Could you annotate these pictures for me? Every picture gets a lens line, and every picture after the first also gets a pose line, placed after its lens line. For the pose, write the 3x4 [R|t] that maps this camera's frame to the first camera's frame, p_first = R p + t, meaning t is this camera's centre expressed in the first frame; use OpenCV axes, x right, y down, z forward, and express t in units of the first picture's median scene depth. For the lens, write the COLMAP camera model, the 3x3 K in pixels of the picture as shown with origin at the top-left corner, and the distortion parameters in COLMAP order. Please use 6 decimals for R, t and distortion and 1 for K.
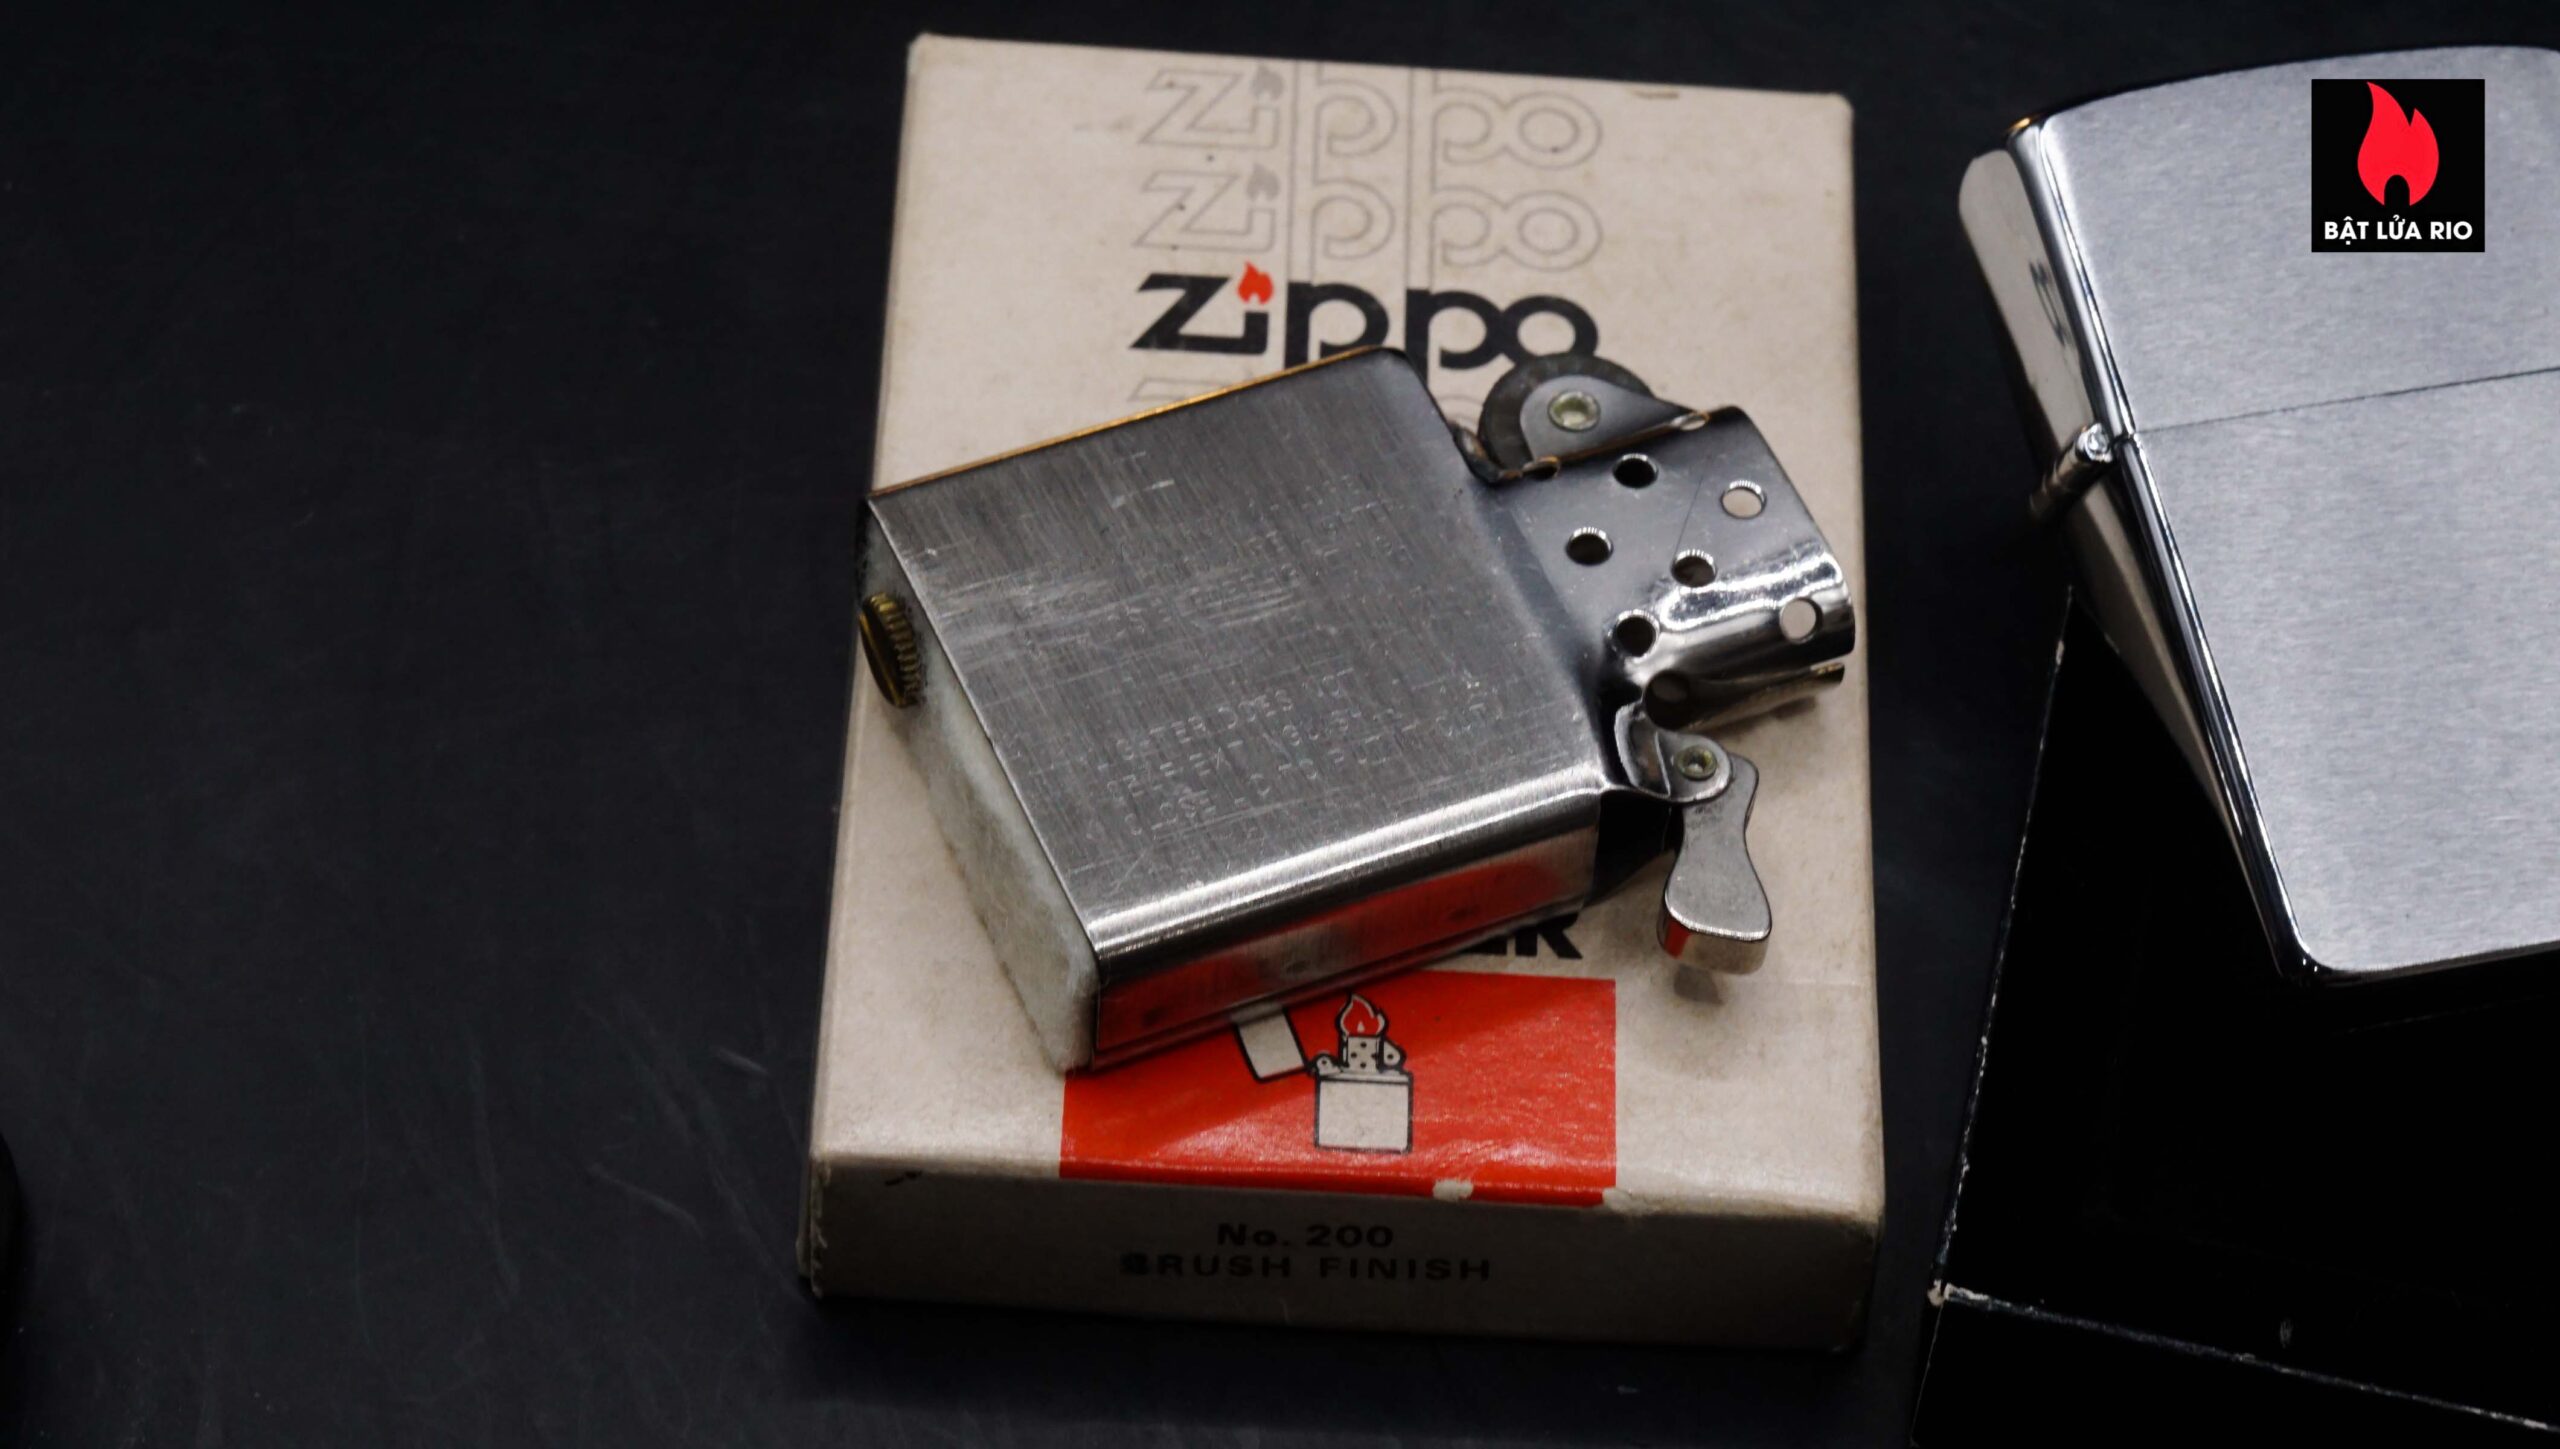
lens RADIAL K [[5868.4, 0, 1431.2], [0, 5868.4, 799.4], [0, 0, 1]] dist [0.096481, 0.000000]
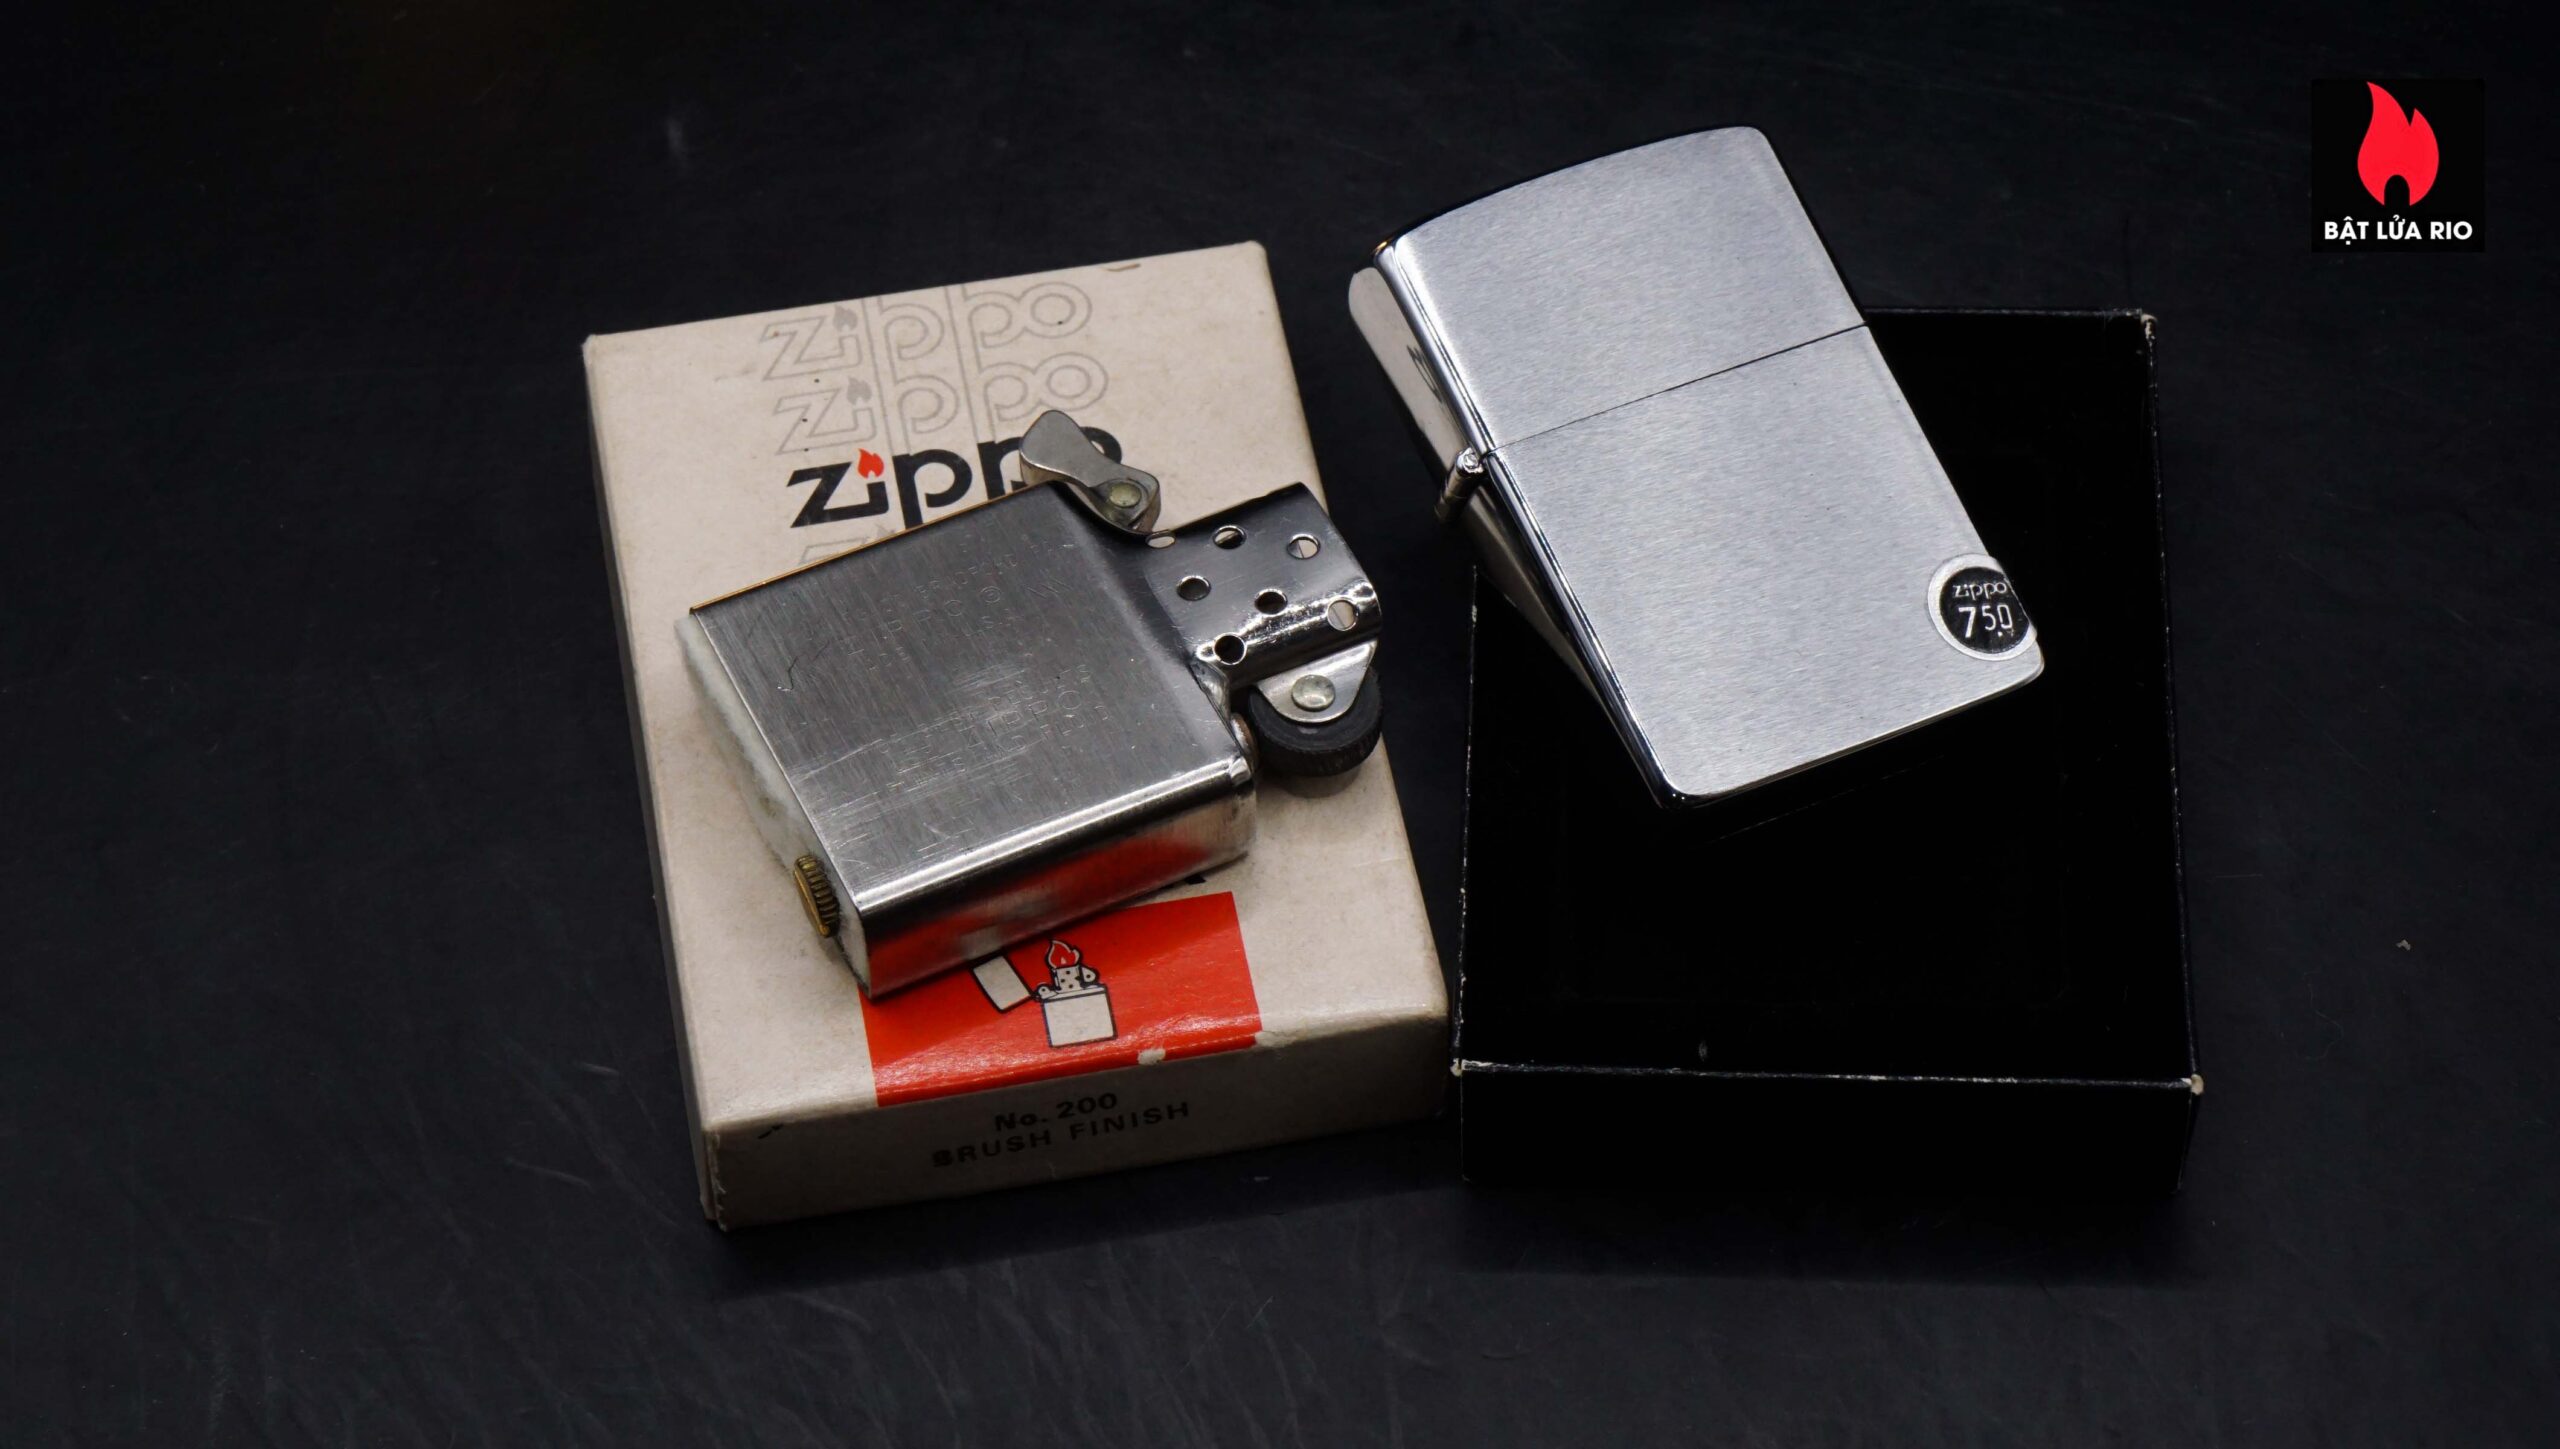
lens RADIAL K [[5868.4, 0, 1382.9], [0, 5868.4, 710.8], [0, 0, 1]] dist [0.096481, 0.000000]
pose [[0.975138, -0.209696, 0.071652, -0.023457], [0.211554, 0.977175, -0.019319, 0.021513], [-0.065965, 0.033997, 0.997243, -0.385160]]
